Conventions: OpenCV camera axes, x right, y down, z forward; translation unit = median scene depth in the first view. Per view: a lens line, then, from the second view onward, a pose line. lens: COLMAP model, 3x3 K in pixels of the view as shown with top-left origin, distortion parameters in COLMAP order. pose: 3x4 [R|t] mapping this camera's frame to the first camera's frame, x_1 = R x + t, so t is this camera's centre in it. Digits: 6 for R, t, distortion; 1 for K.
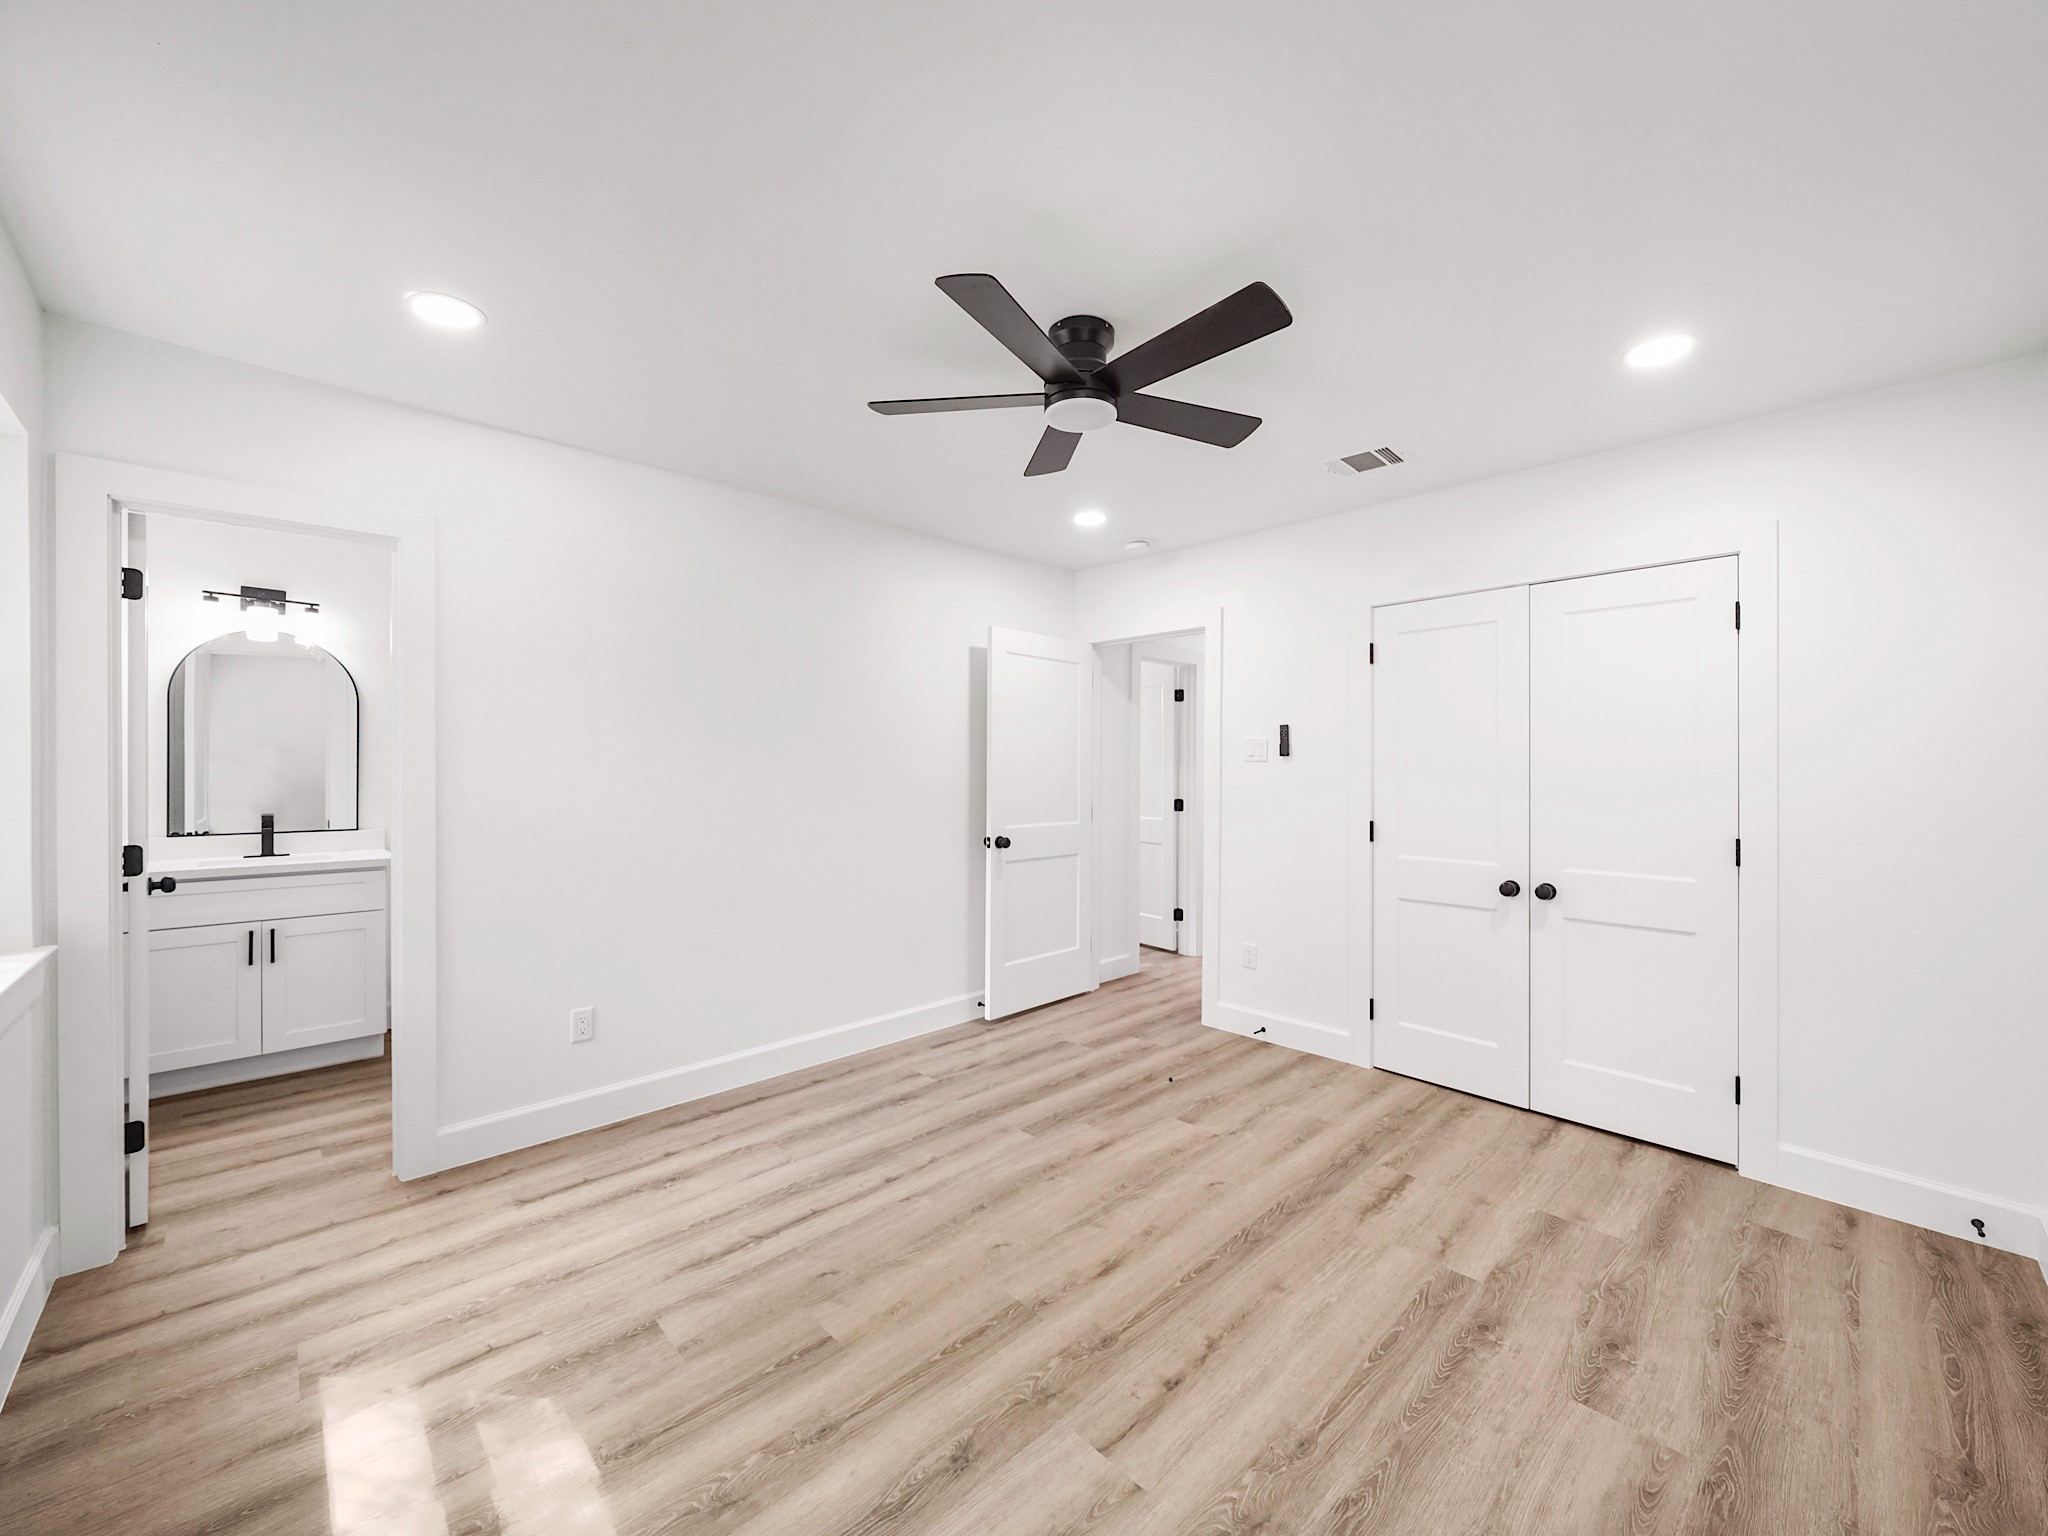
lens RADIAL K [[792.5, 0, 1046.3], [0, 792.5, 770.2], [0, 0, 1]] dist [-0.000532, -0.003386]
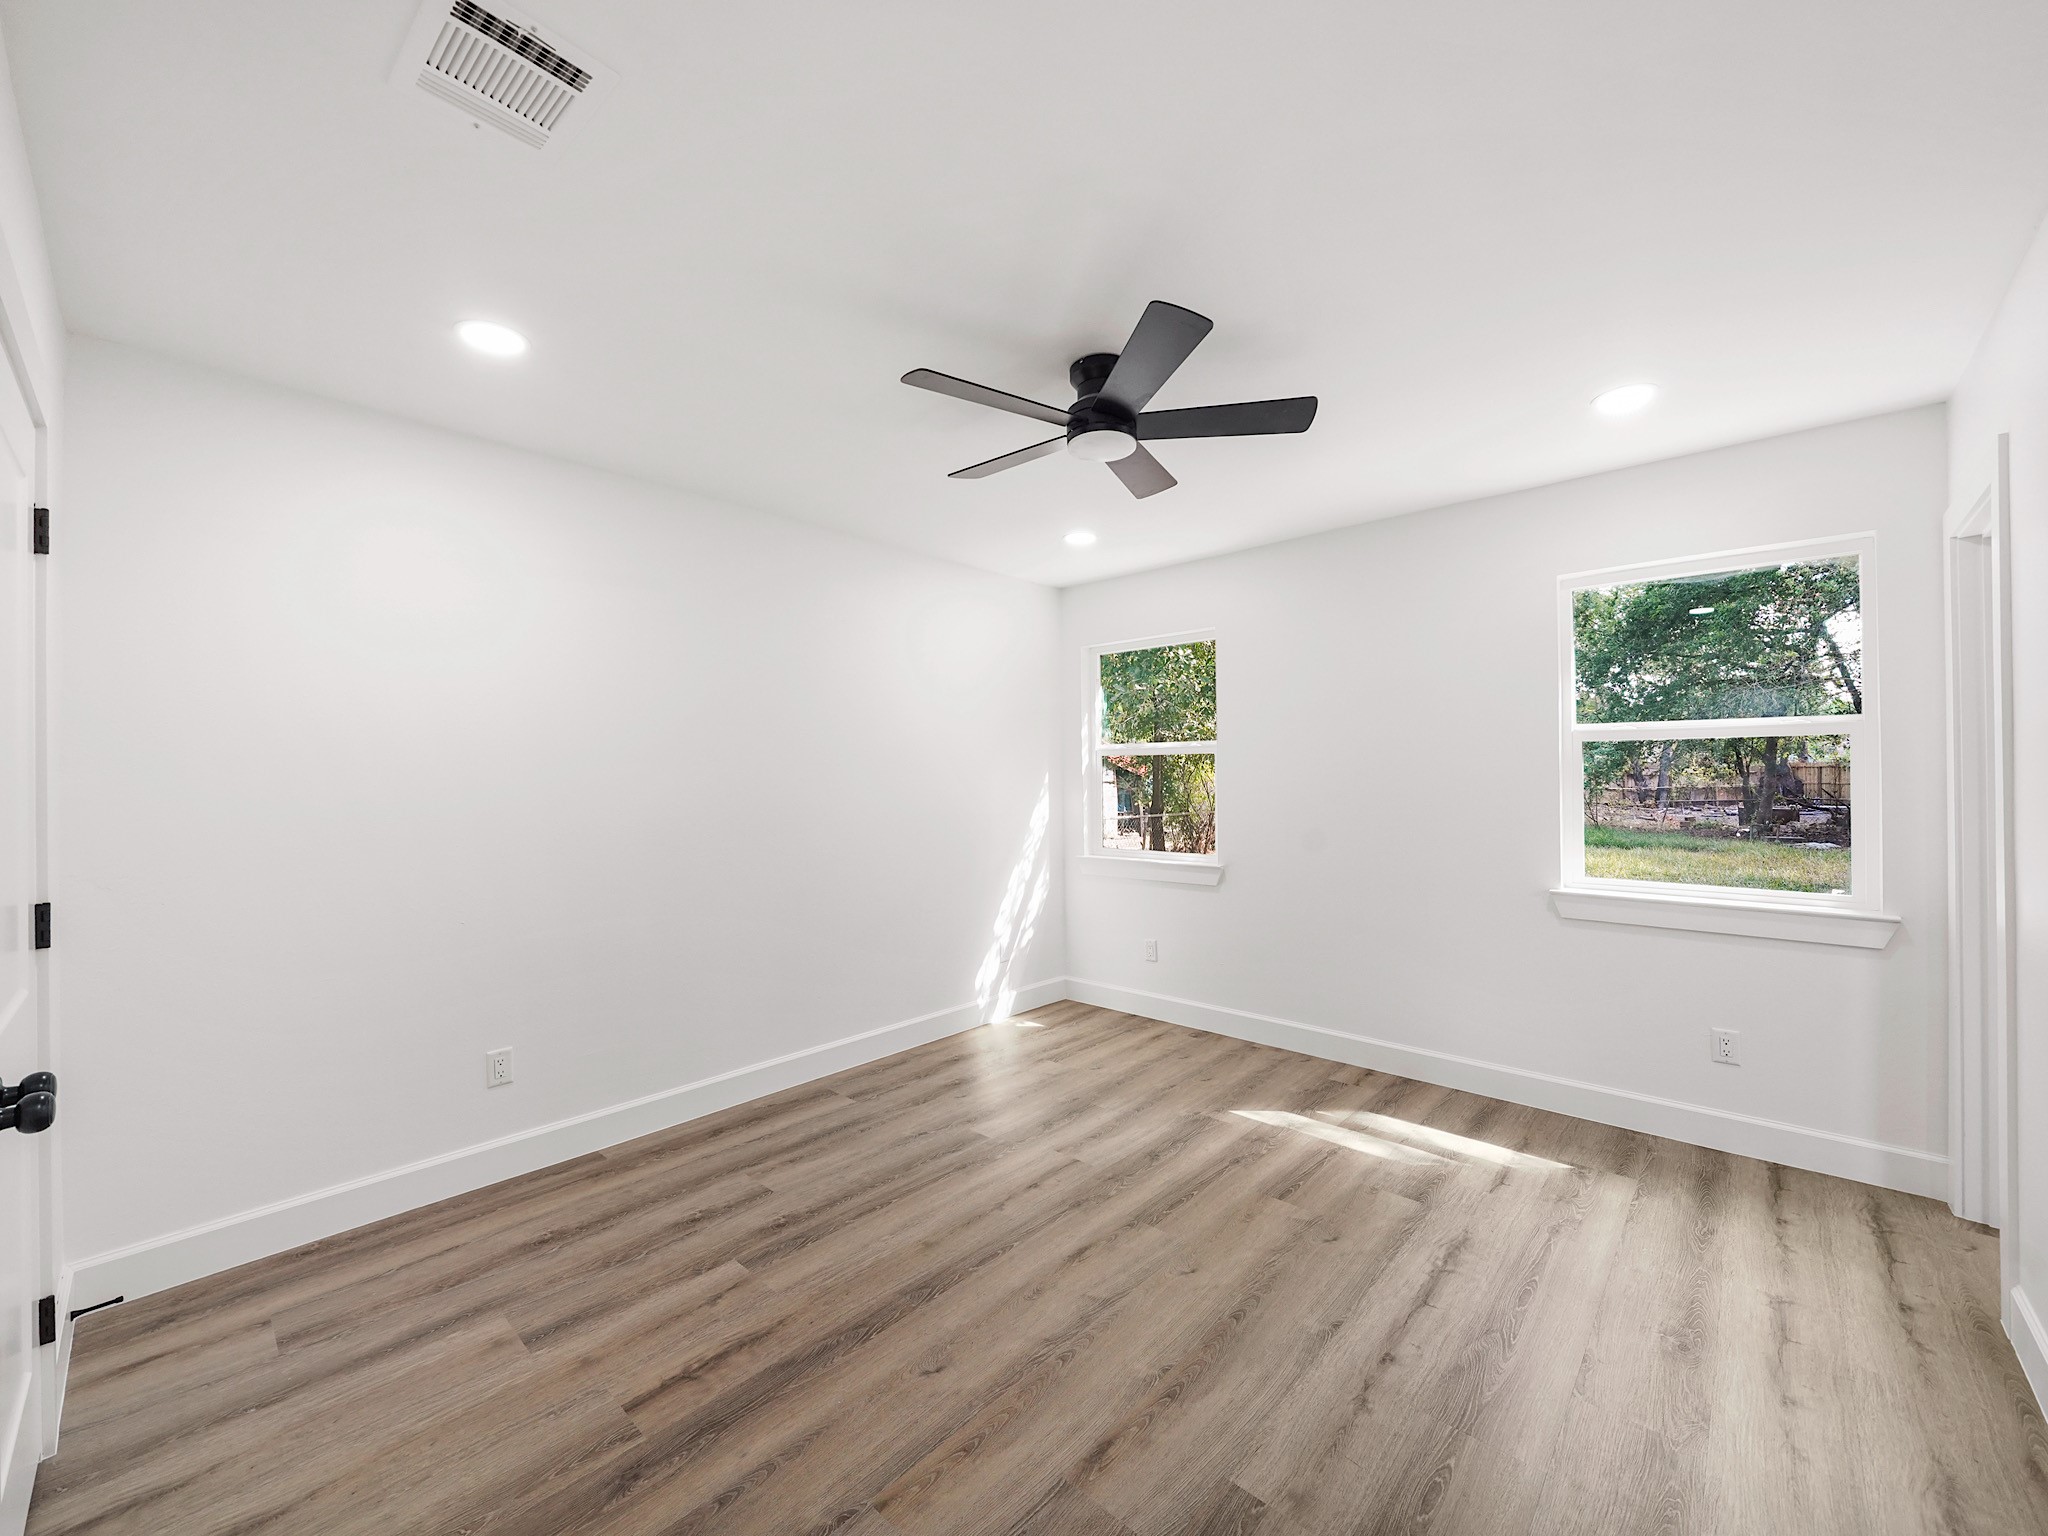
lens RADIAL K [[792.5, 0, 1046.3], [0, 792.5, 770.2], [0, 0, 1]] dist [-0.000532, -0.003386]
pose [[-0.997679, 0.001861, -0.068065, 0.190971], [0.002123, 0.999991, -0.003783, -0.013838], [0.068058, -0.003919, -0.997674, 2.040509]]
